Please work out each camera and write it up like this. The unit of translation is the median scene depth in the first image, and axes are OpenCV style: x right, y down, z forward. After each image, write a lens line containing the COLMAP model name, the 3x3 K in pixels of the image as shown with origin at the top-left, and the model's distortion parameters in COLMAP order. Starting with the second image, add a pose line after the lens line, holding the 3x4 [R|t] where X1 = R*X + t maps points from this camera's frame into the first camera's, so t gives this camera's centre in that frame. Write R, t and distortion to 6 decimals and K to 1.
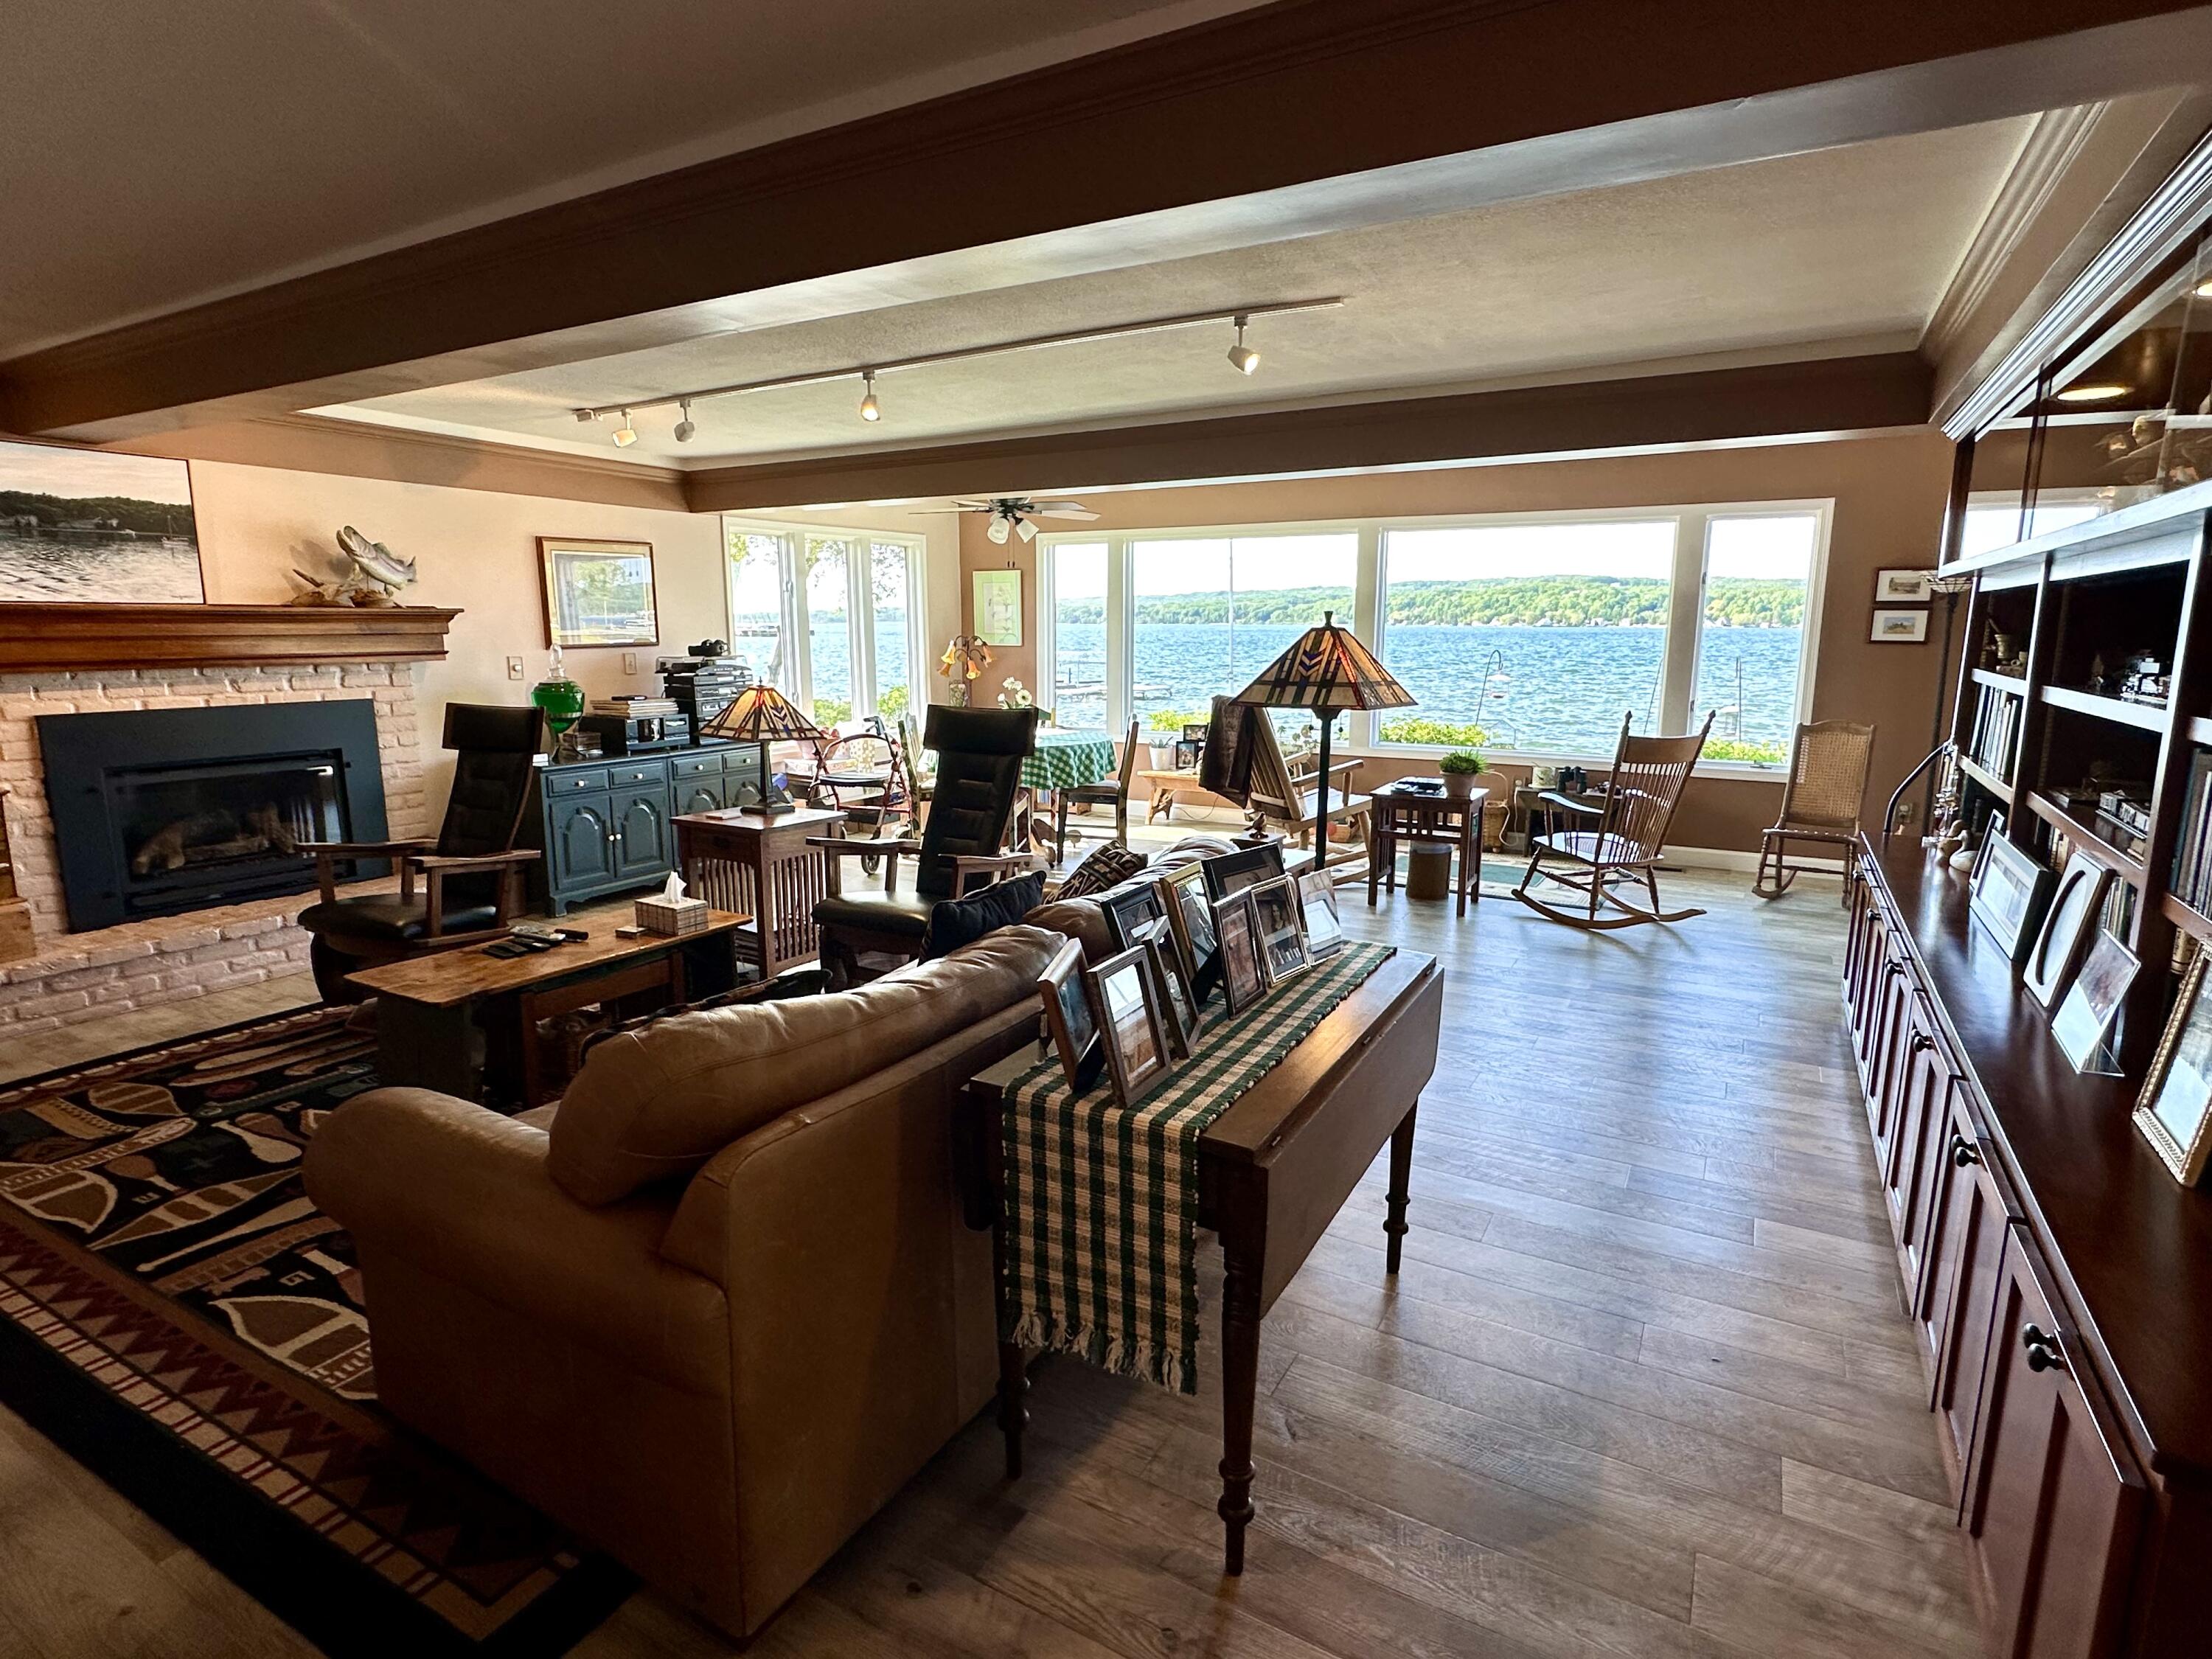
lens RADIAL K [[1152.8, 0, 1106.0], [0, 1152.8, 829.5], [0, 0, 1]] dist [-0.000686, -0.000267]
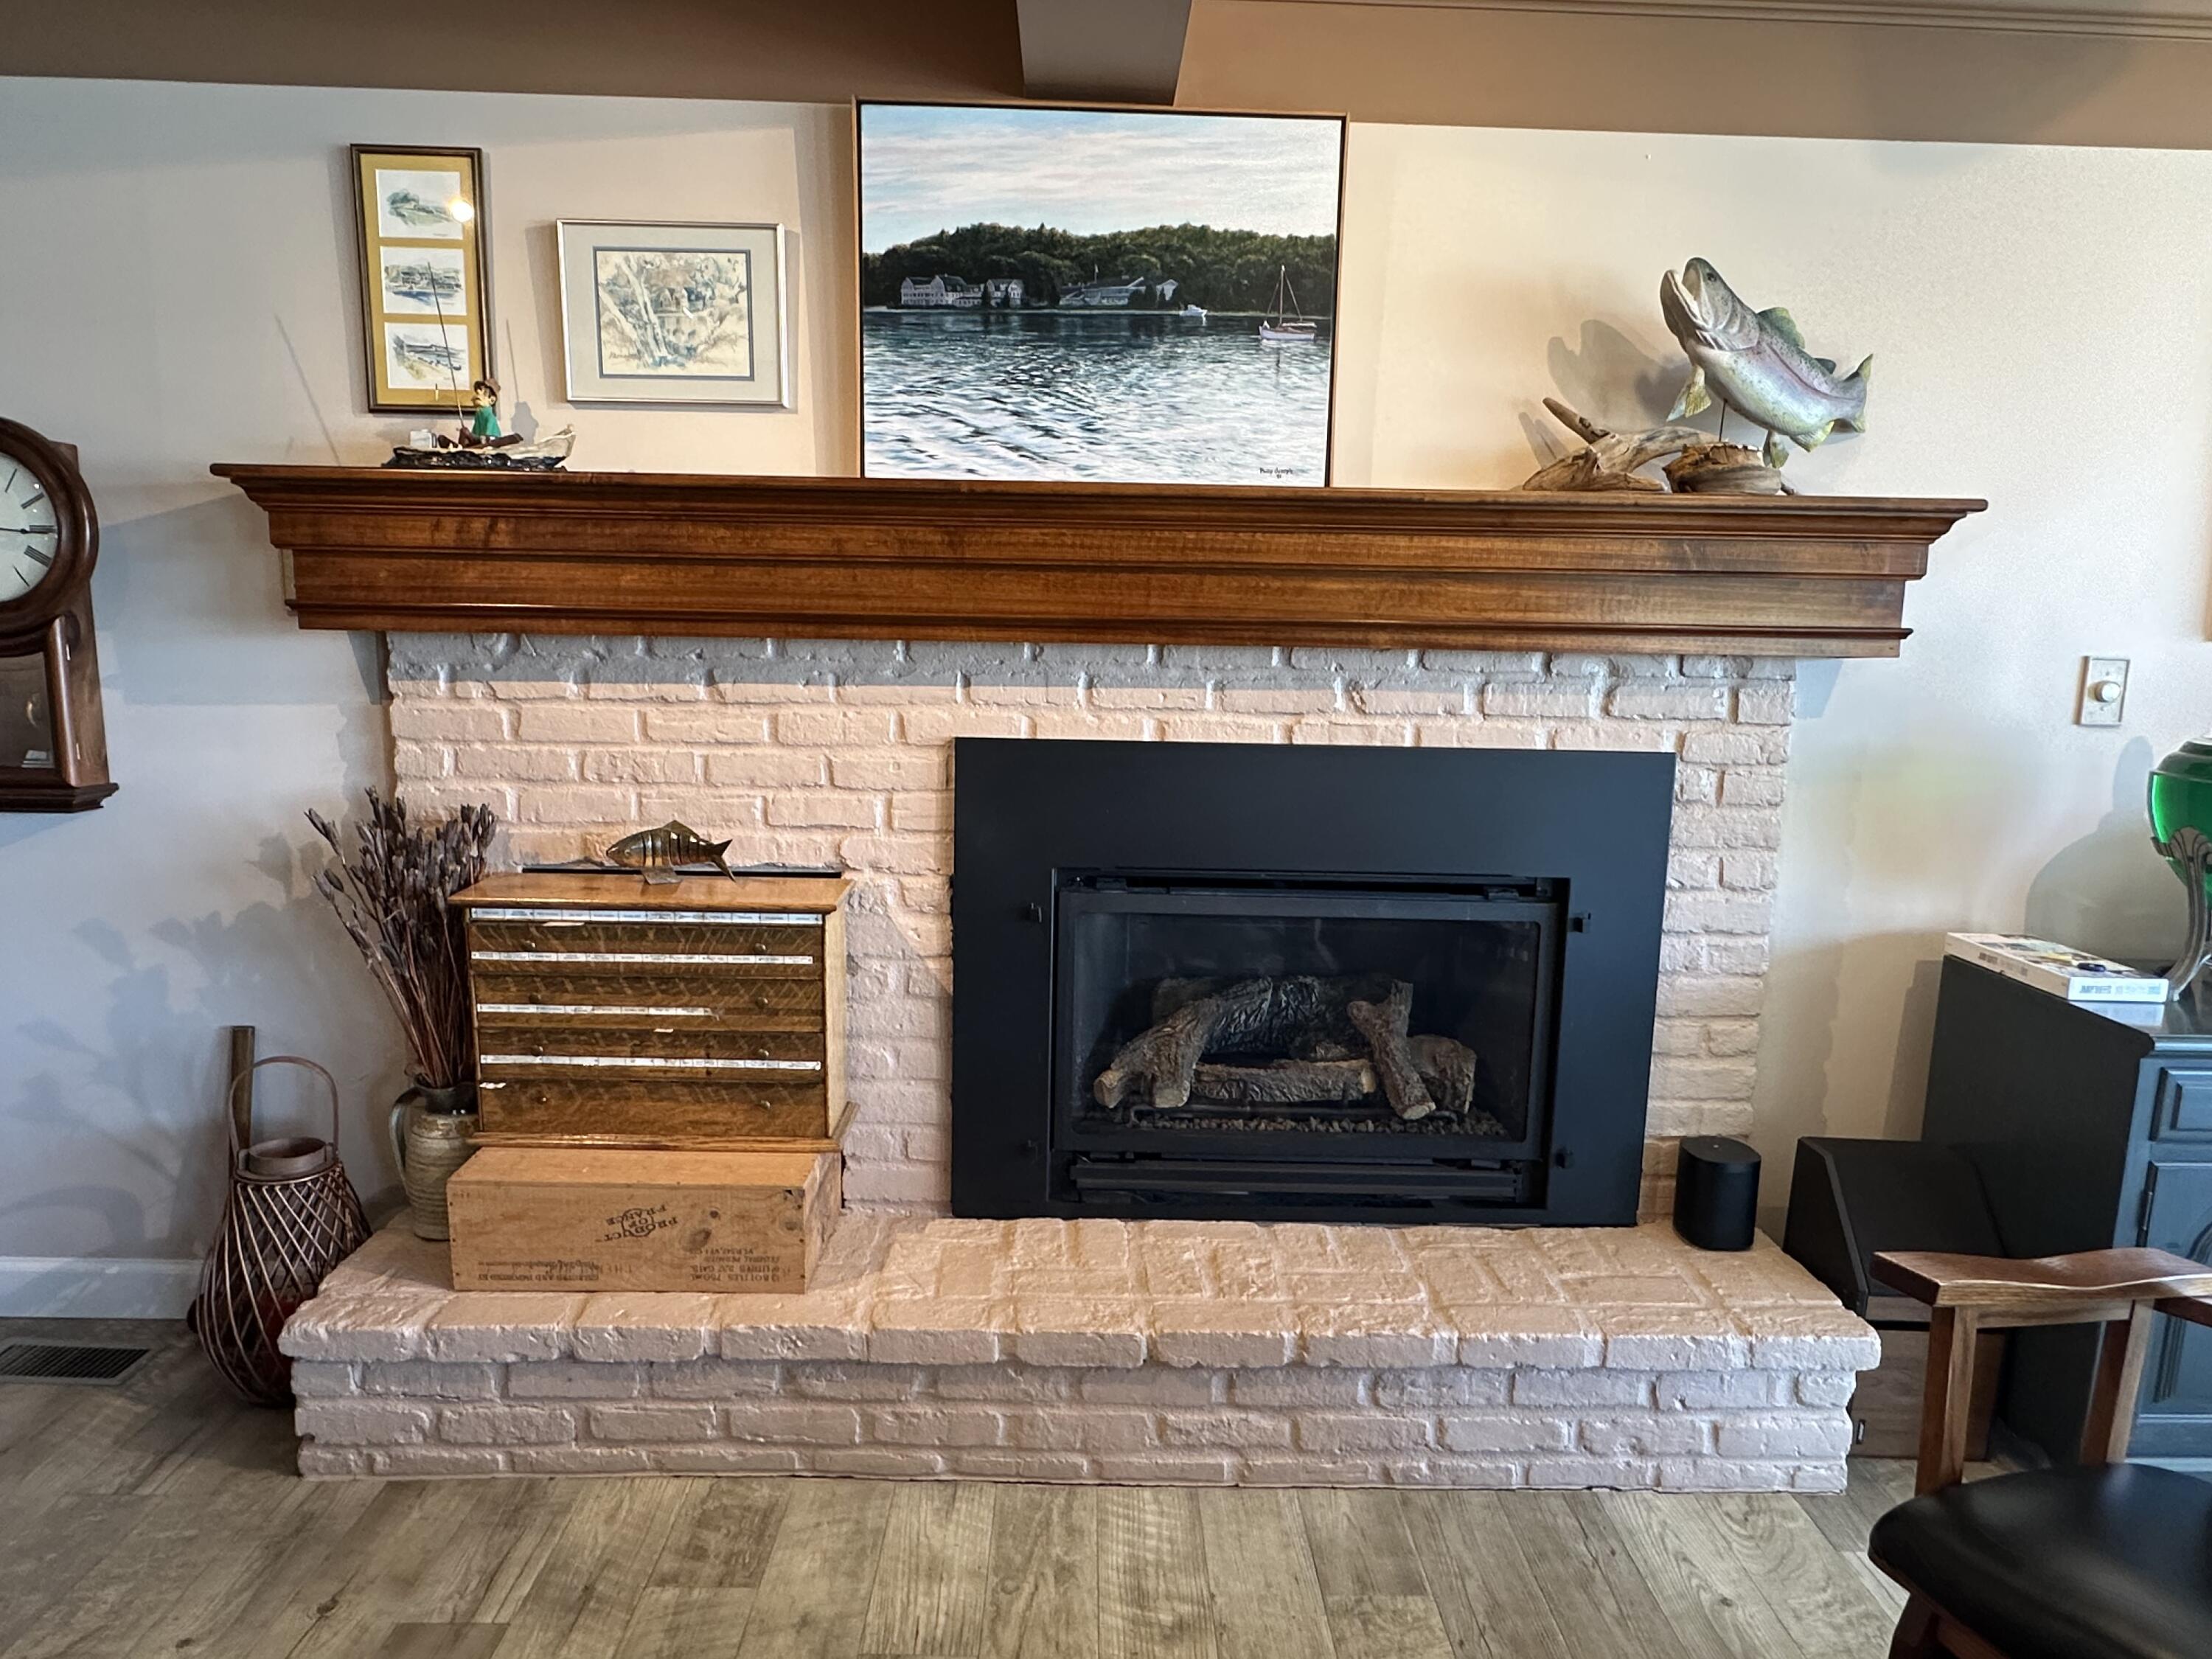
lens RADIAL K [[1364.7, 0, 1107.2], [0, 1364.7, 842.7], [0, 0, 1]] dist [-0.000459, -0.000573]
pose [[0.508873, 0.147349, -0.848137, -0.401943], [-0.170610, 0.982961, 0.068408, -0.094922], [0.843766, 0.109890, 0.525341, 0.702013]]
